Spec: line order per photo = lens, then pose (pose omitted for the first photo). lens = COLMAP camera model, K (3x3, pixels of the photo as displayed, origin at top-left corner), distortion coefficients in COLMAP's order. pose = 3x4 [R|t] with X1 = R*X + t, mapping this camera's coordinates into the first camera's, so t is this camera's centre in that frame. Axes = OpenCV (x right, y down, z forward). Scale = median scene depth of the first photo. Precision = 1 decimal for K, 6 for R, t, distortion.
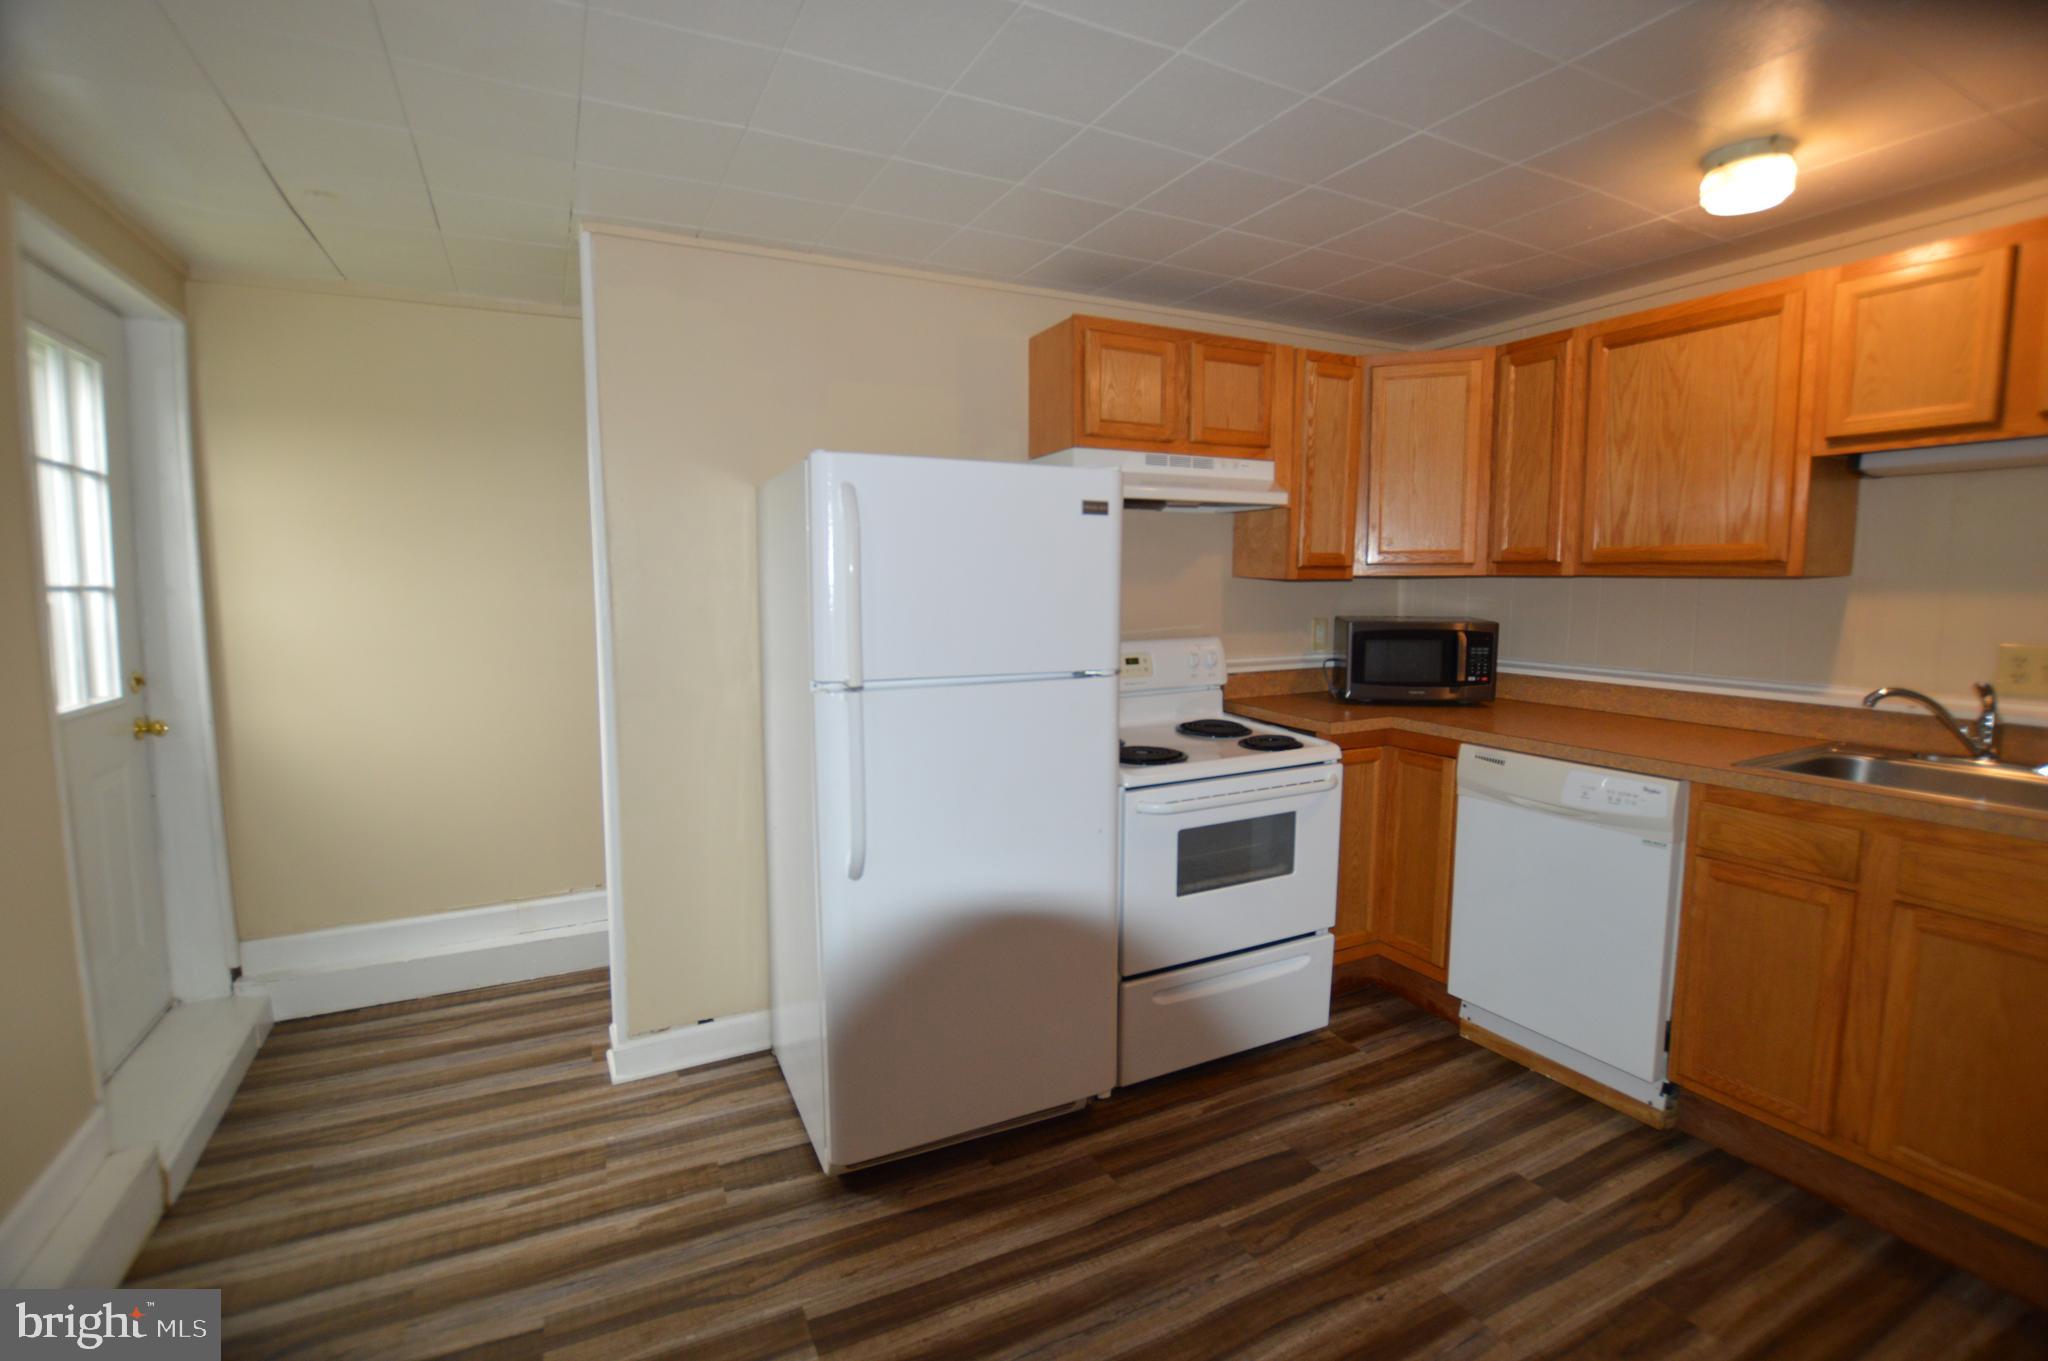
lens RADIAL K [[914.0, 0, 1023.8], [0, 914.0, 677.3], [0, 0, 1]] dist [-0.031223, 0.001904]
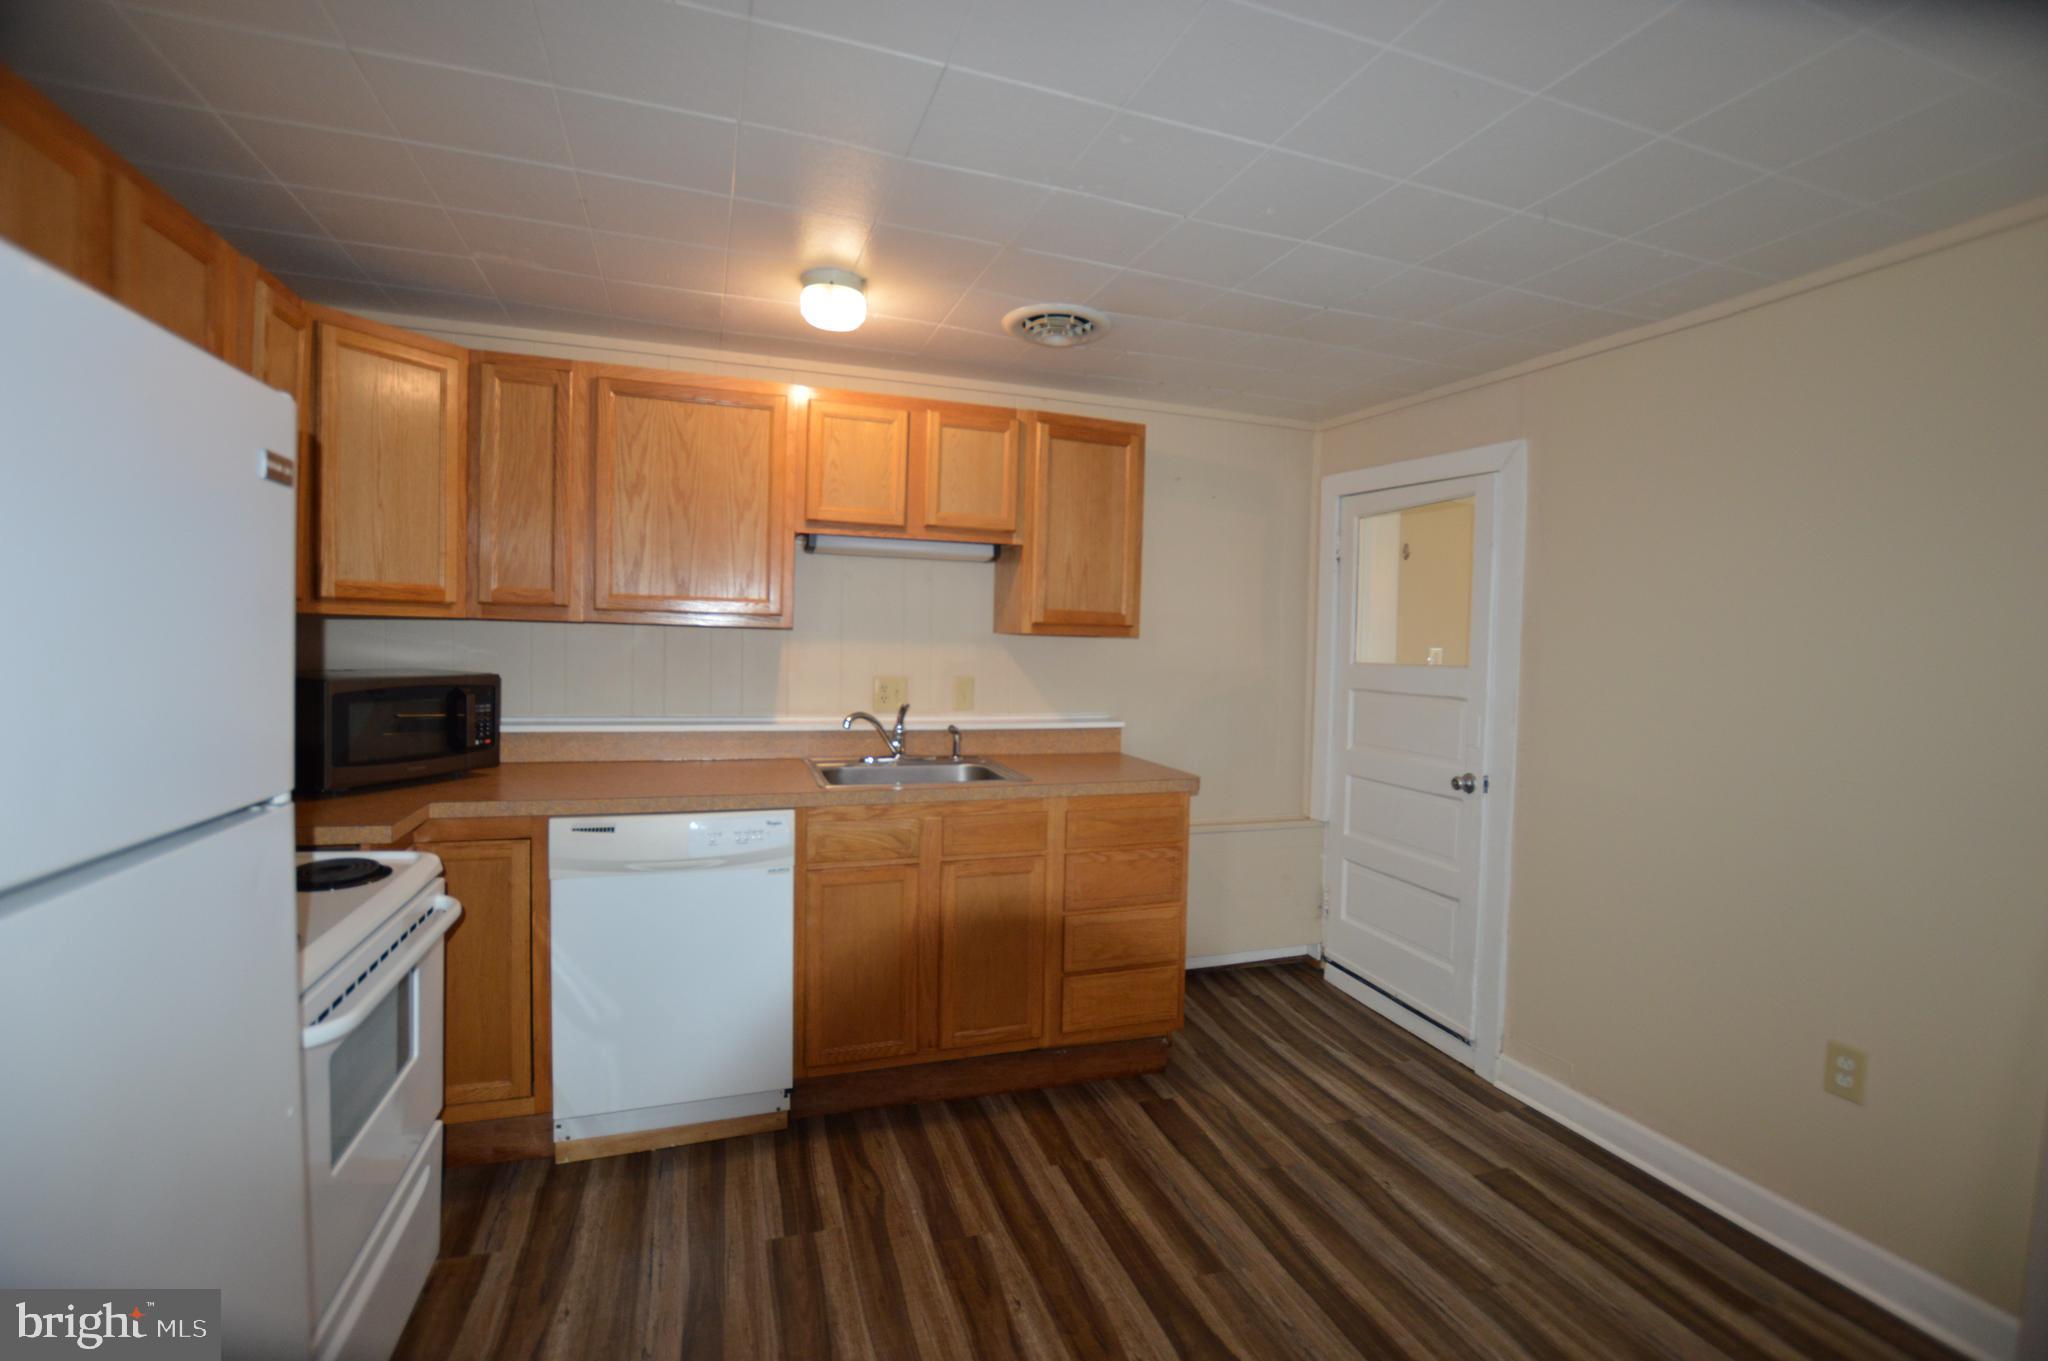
lens RADIAL K [[914.0, 0, 1023.8], [0, 914.0, 677.3], [0, 0, 1]] dist [-0.031223, 0.001904]
pose [[0.138707, -0.035102, 0.989711, -0.318218], [0.079710, 0.996525, 0.024173, -0.048684], [-0.987120, 0.075537, 0.141023, 0.491390]]
